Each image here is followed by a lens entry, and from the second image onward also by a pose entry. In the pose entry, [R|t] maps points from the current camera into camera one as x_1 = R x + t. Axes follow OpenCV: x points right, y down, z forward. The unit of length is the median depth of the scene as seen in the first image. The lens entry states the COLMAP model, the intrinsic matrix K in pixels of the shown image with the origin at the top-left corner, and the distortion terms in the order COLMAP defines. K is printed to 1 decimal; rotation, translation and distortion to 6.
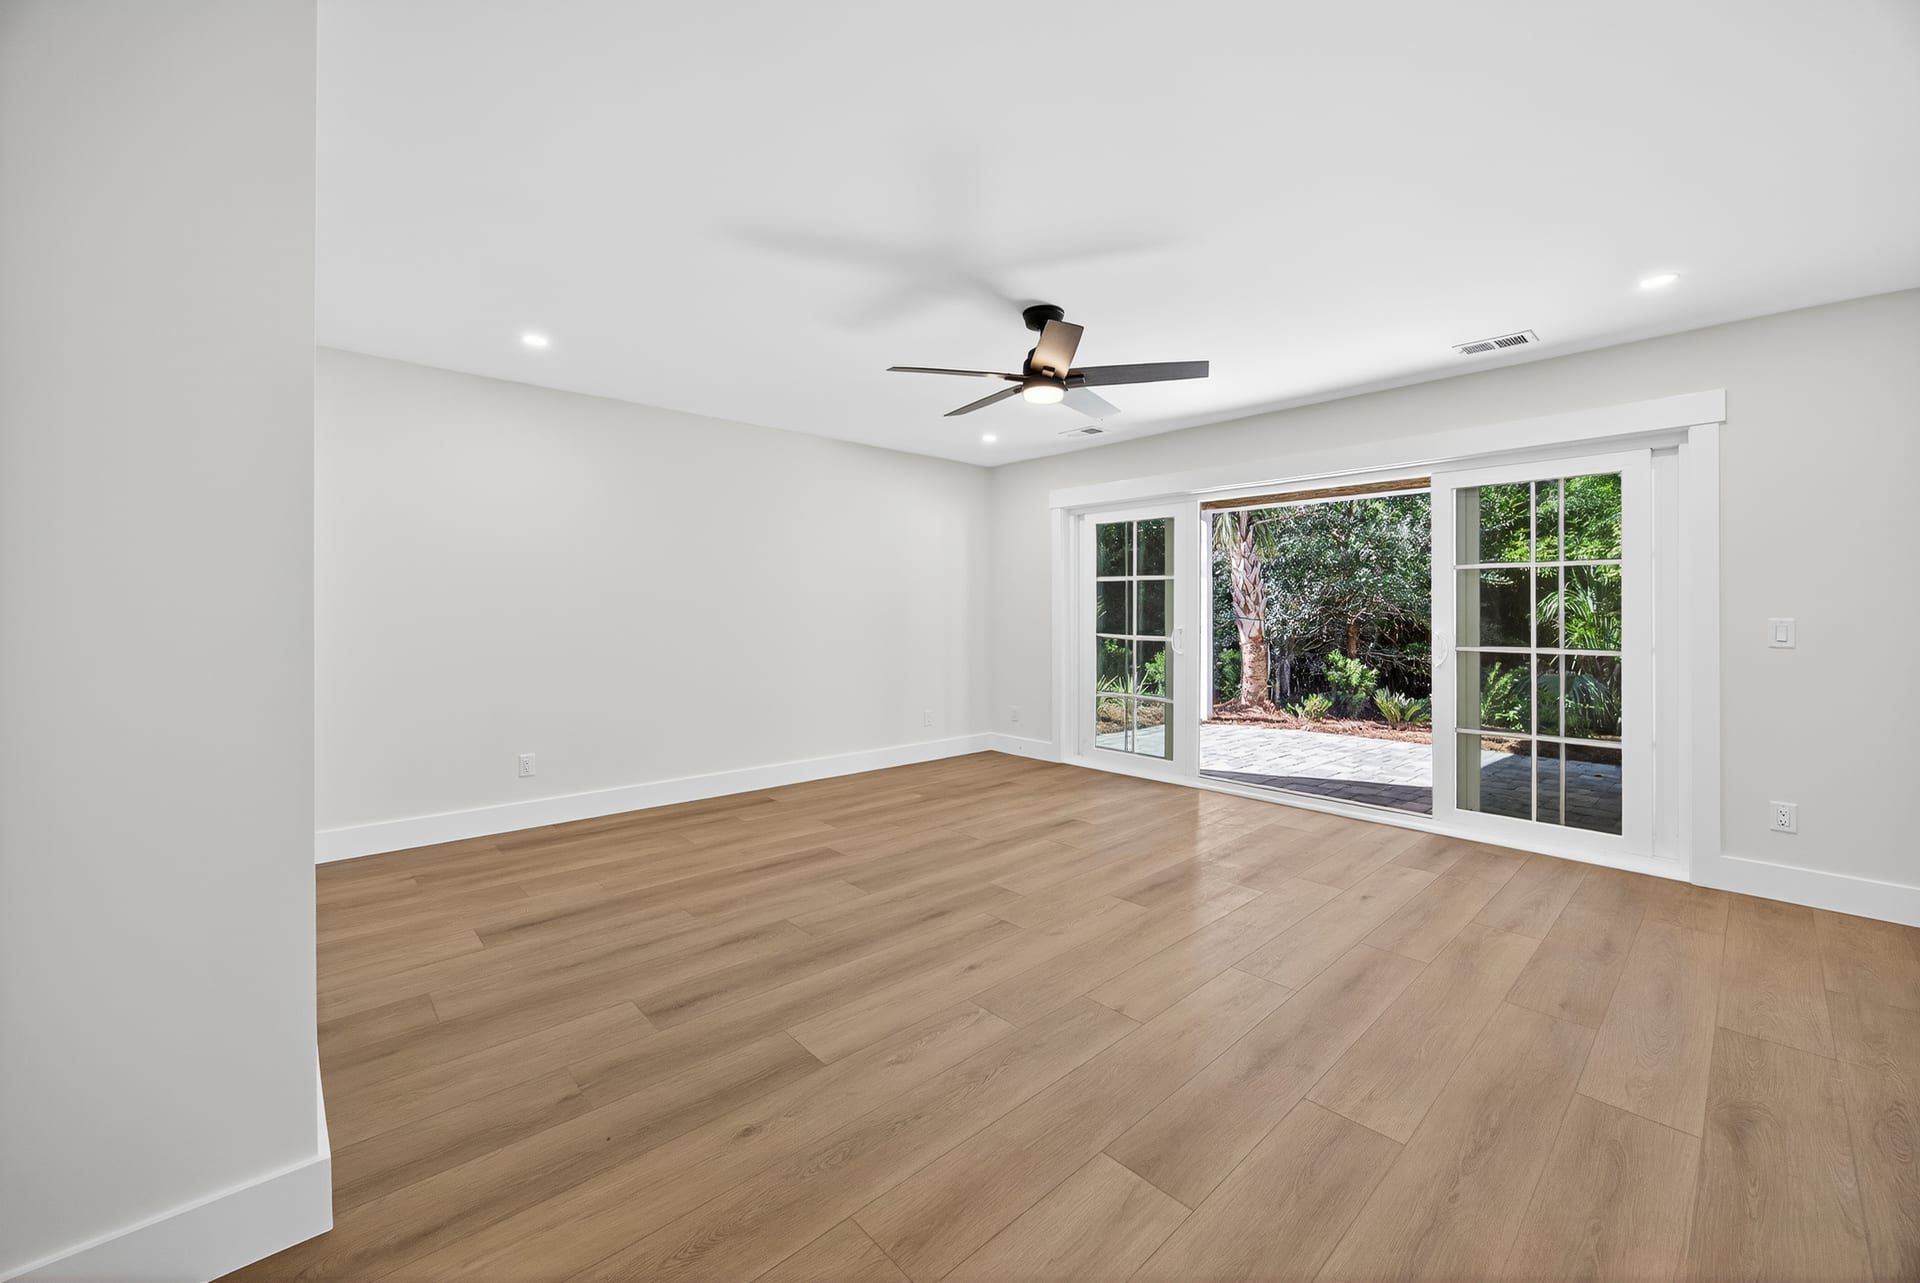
lens RADIAL K [[736.0, 0, 961.2], [0, 736.0, 622.3], [0, 0, 1]] dist [0.000107, 0.000128]
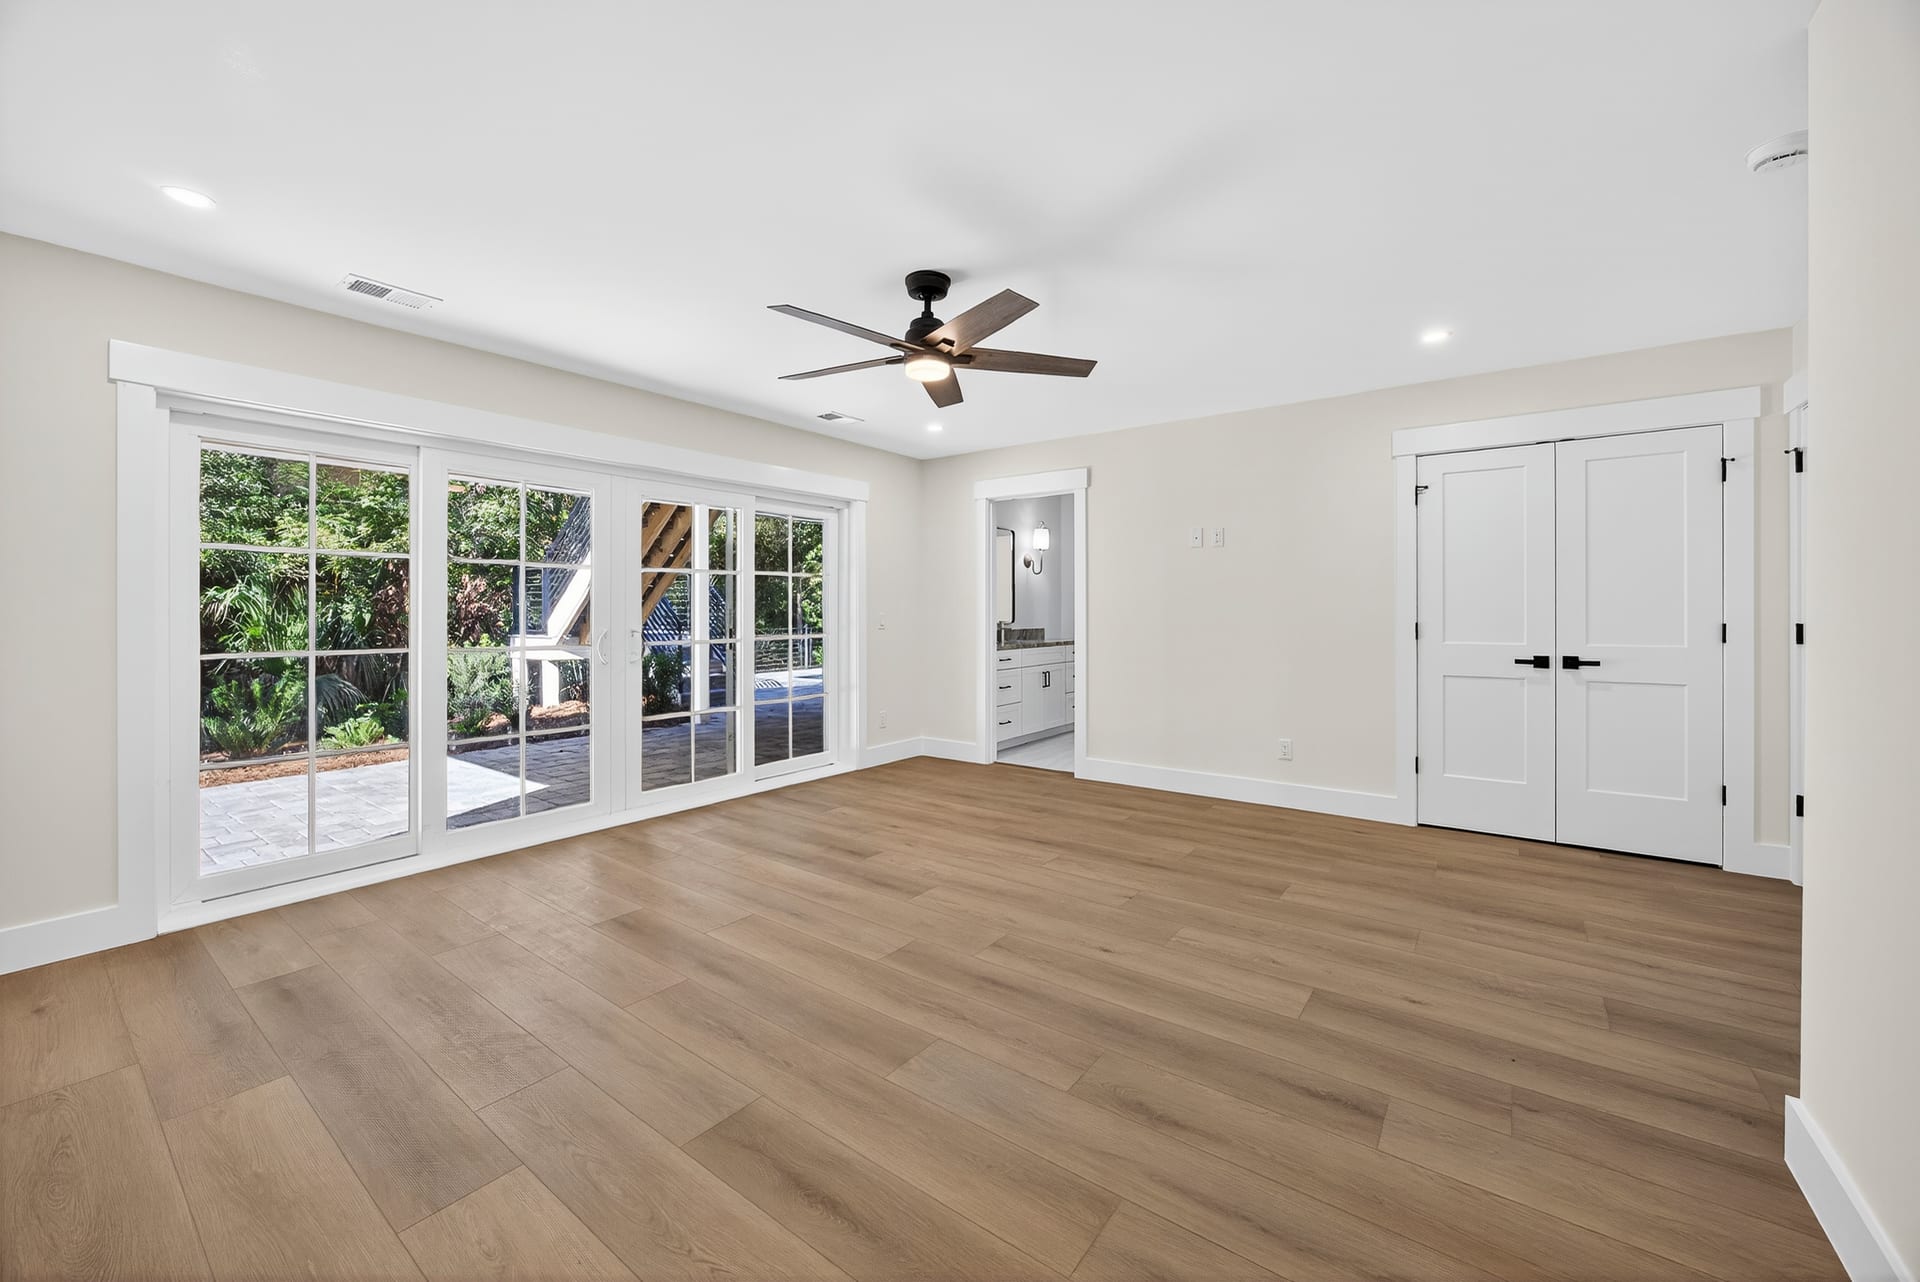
lens RADIAL K [[736.0, 0, 959.8], [0, 736.0, 624.1], [0, 0, 1]] dist [0.000107, 0.000128]
pose [[-0.186369, -0.013735, 0.982384, -0.816866], [0.009990, 0.999824, 0.015874, -0.017316], [-0.982429, 0.012772, -0.186199, 1.160570]]
